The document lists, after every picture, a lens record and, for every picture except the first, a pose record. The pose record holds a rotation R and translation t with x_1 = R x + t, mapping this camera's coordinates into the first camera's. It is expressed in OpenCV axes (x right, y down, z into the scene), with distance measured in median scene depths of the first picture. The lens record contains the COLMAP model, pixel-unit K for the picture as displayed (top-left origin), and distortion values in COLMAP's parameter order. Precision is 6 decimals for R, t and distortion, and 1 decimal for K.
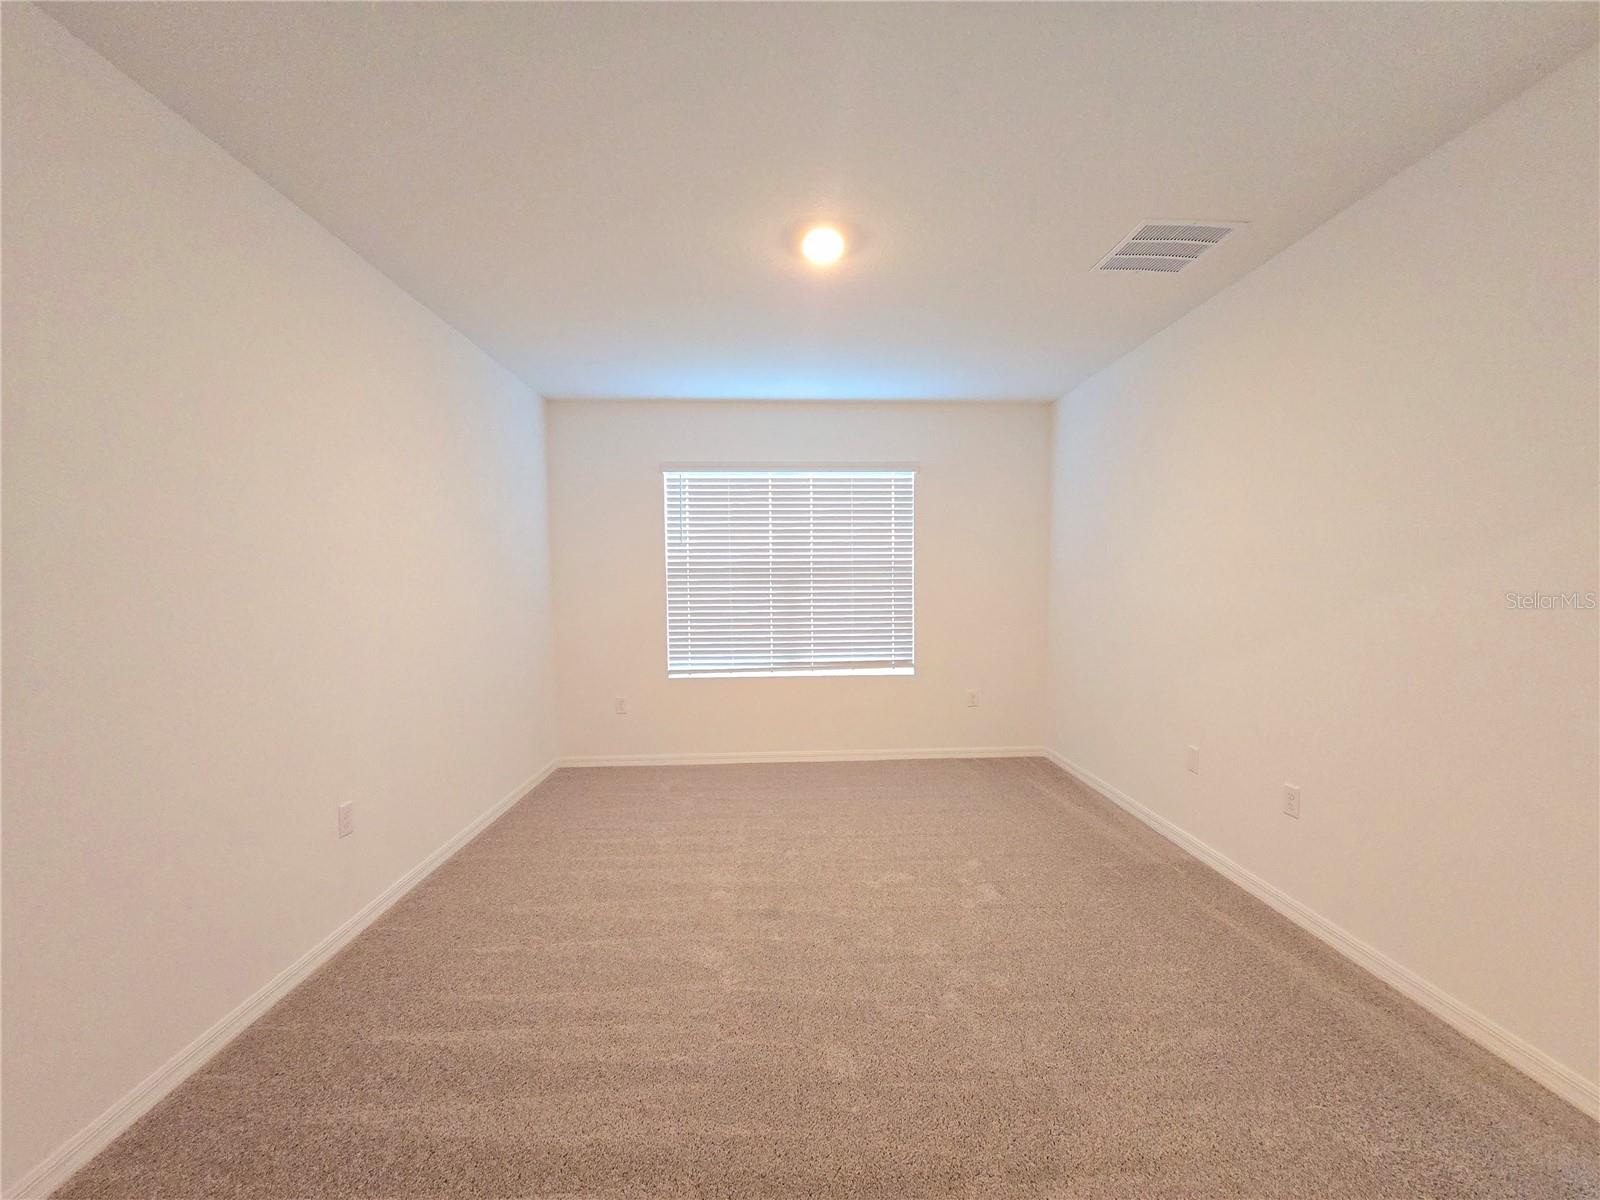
lens RADIAL K [[659.4, 0, 802.7], [0, 659.4, 601.2], [0, 0, 1]] dist [-0.006120, 0.002088]
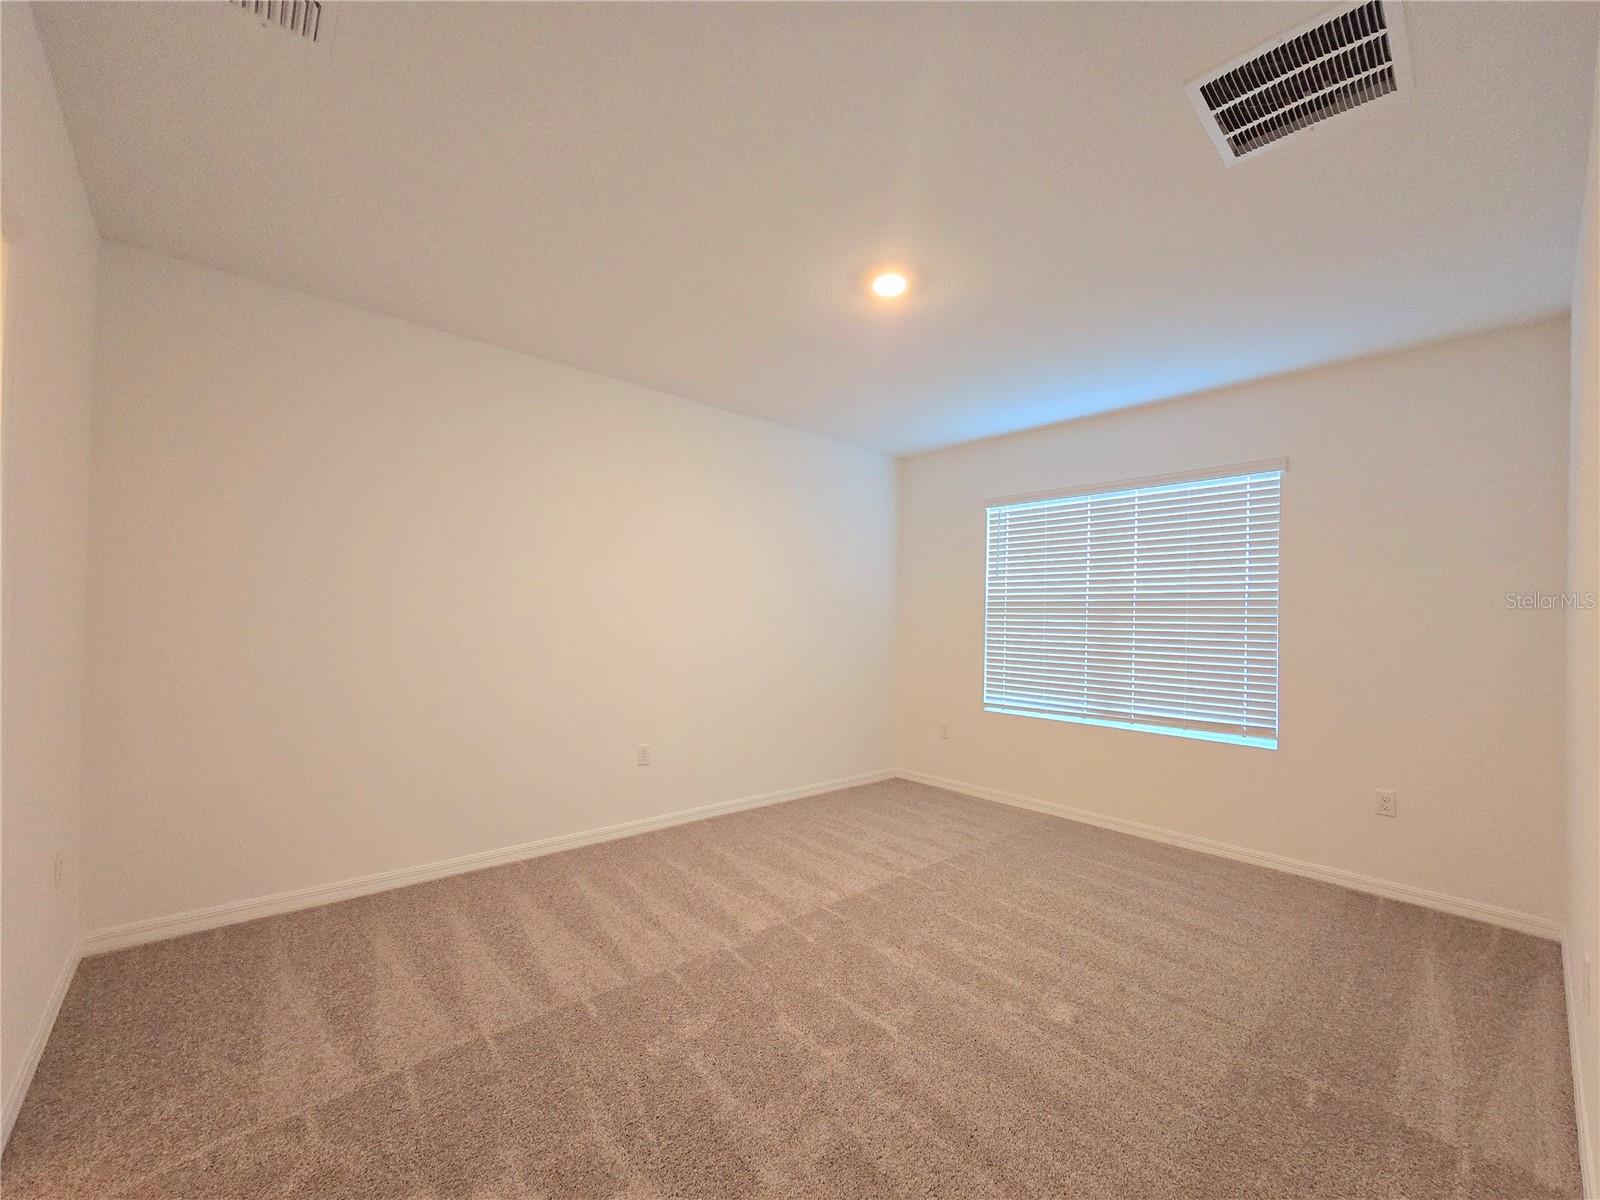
lens RADIAL K [[659.4, 0, 835.3], [0, 659.4, 611.1], [0, 0, 1]] dist [-0.006120, 0.002088]
pose [[0.637698, 0.010628, -0.770213, 0.429314], [-0.048896, 0.998447, -0.026706, 0.002864], [0.768733, 0.054691, 0.637228, 0.169792]]
